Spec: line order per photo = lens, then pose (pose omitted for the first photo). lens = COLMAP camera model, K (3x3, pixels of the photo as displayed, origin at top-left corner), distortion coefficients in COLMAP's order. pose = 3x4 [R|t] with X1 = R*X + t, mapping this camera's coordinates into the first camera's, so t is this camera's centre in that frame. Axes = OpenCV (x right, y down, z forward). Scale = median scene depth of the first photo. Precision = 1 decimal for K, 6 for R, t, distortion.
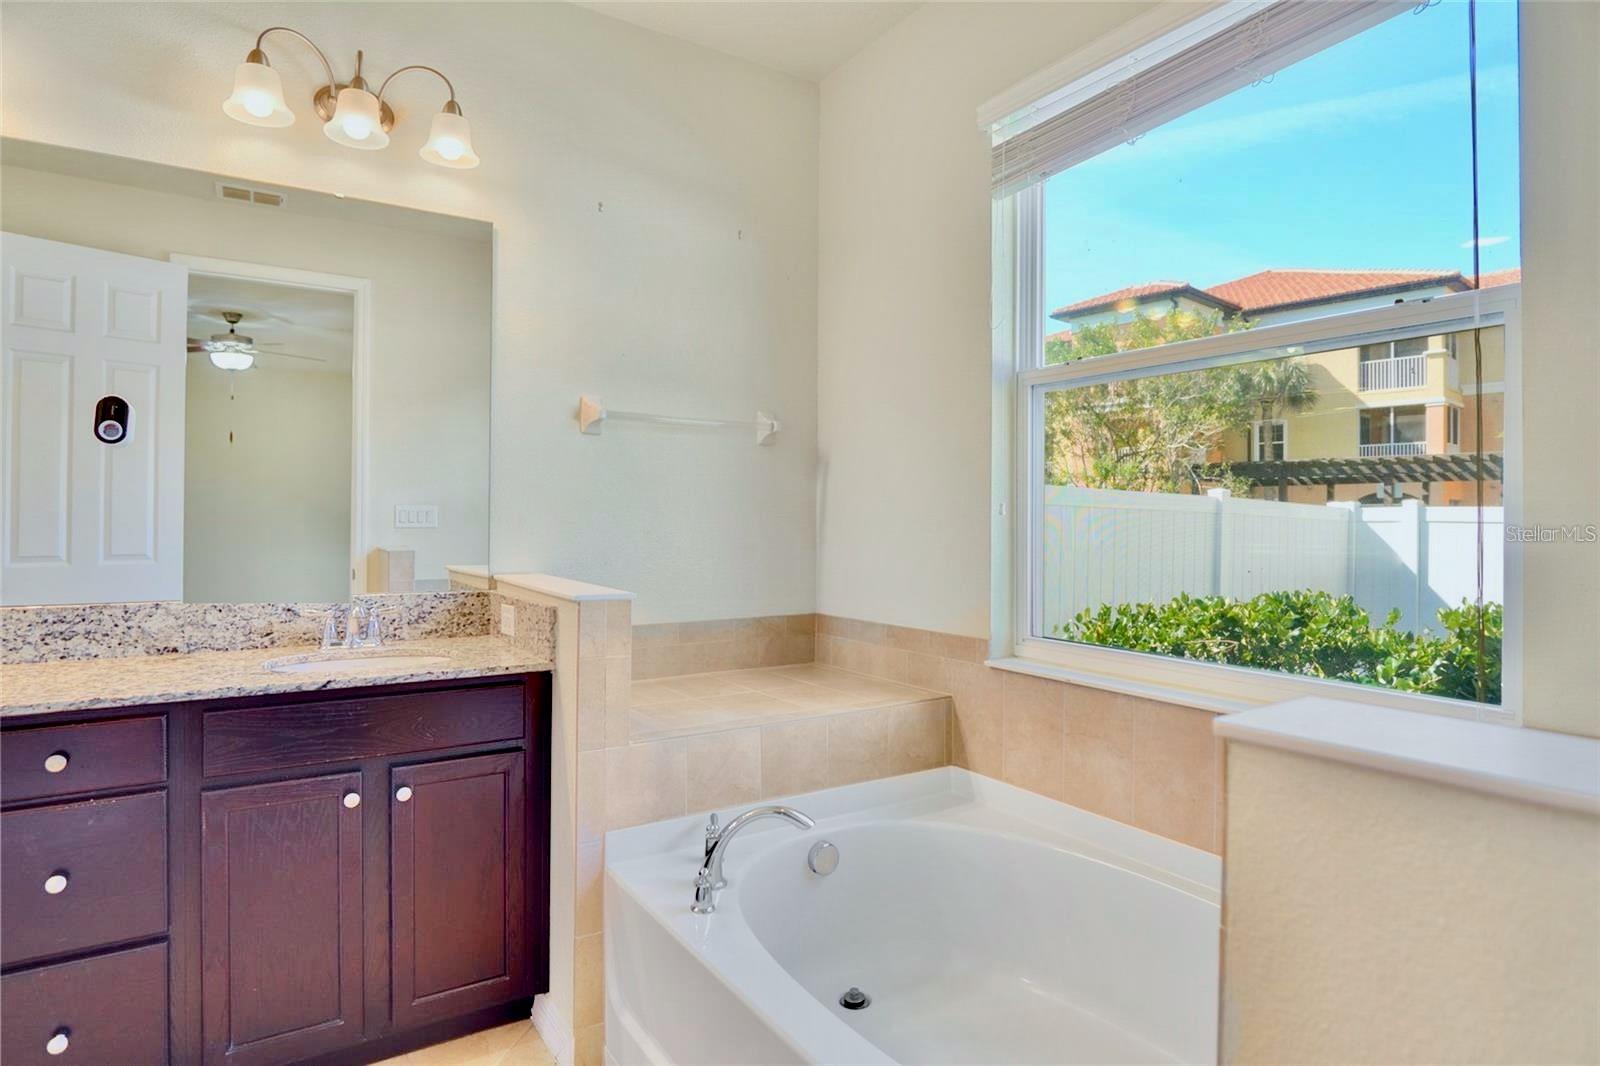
lens RADIAL K [[891.7, 0, 790.1], [0, 891.7, 511.4], [0, 0, 1]] dist [-0.032306, 0.007701]
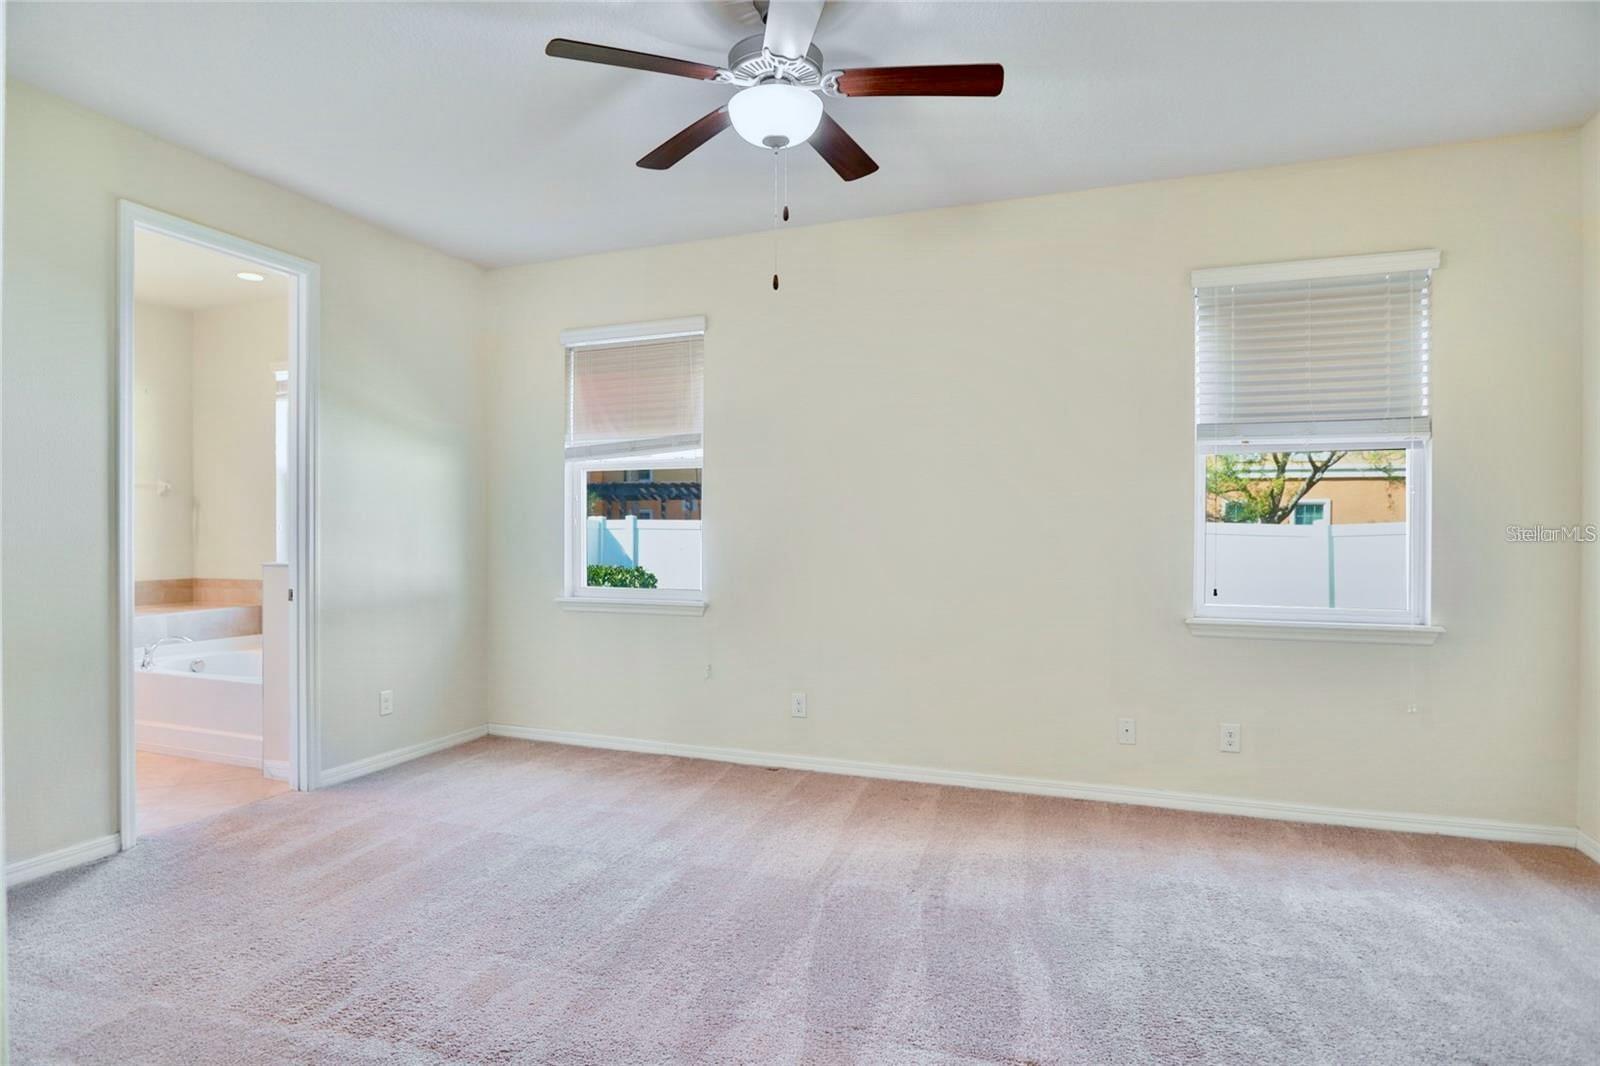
lens RADIAL K [[891.7, 0, 793.2], [0, 891.7, 530.7], [0, 0, 1]] dist [-0.032306, 0.007701]
pose [[0.808161, -0.006903, 0.588922, -0.061391], [-0.001918, 0.999895, 0.014351, -0.034700], [-0.588959, -0.012727, 0.808063, -1.891911]]
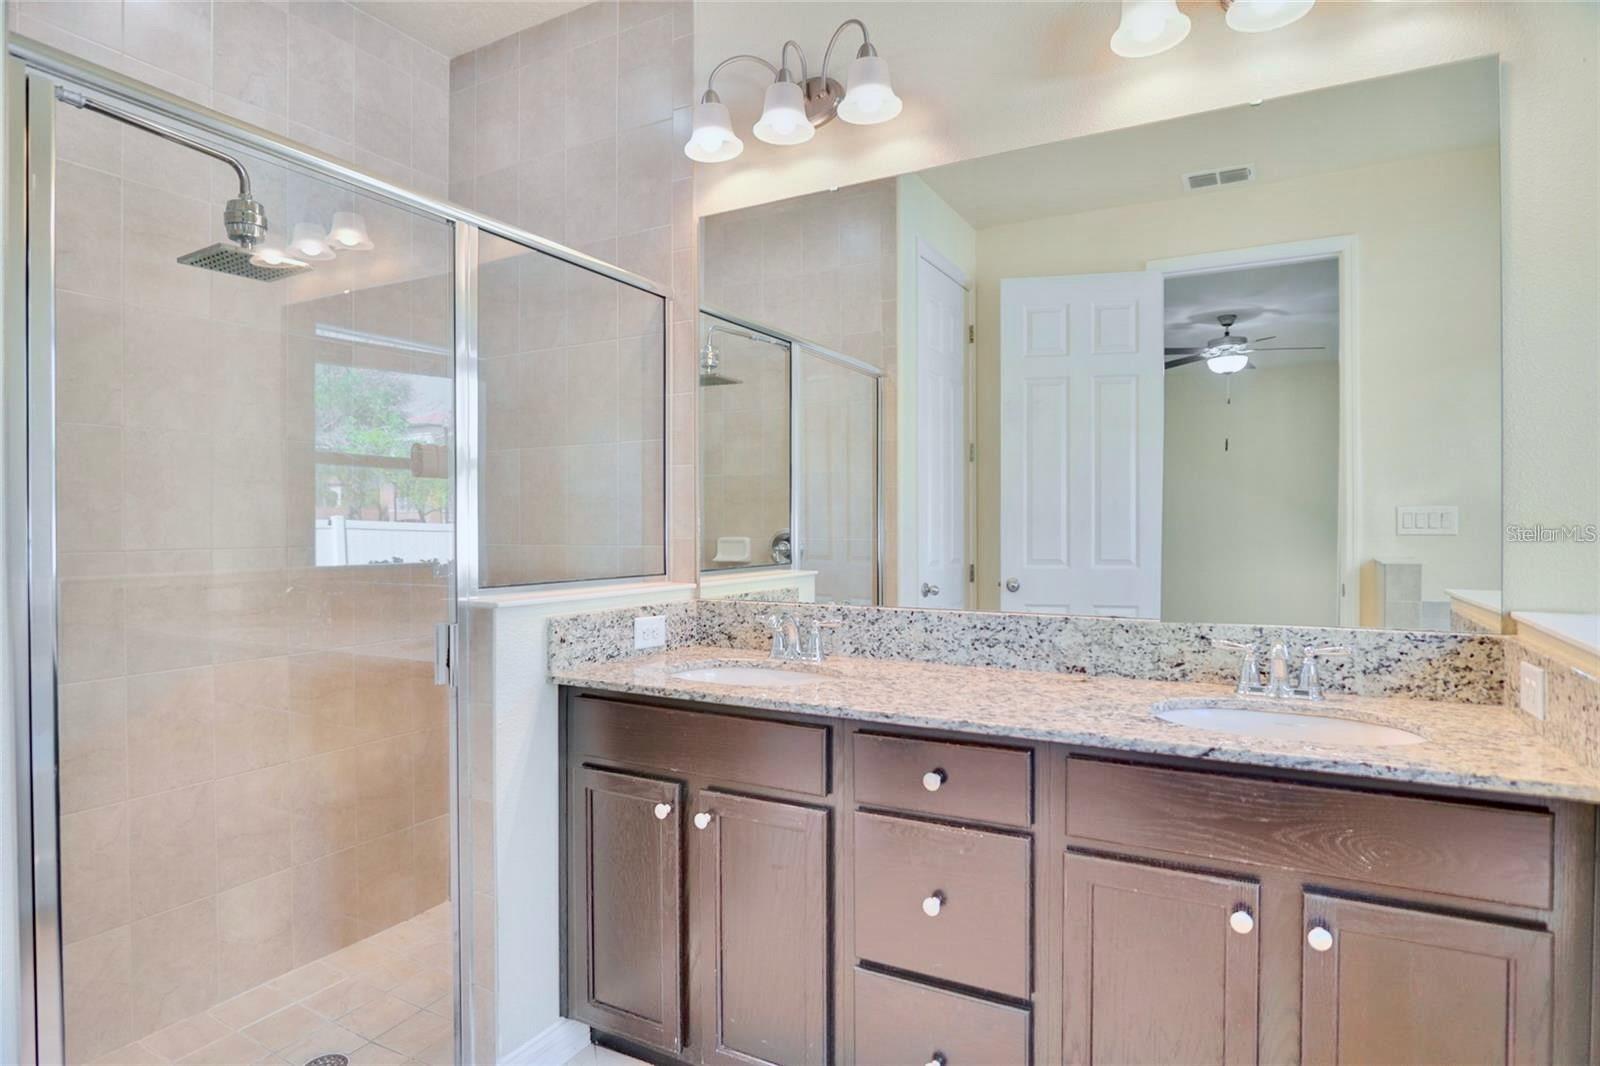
lens RADIAL K [[891.7, 0, 776.1], [0, 891.7, 530.8], [0, 0, 1]] dist [-0.032306, 0.007701]
pose [[0.484096, -0.001204, -0.875014, -0.049436], [0.015144, 0.999861, 0.007003, 0.002335], [0.874884, -0.016641, 0.484047, 0.278344]]
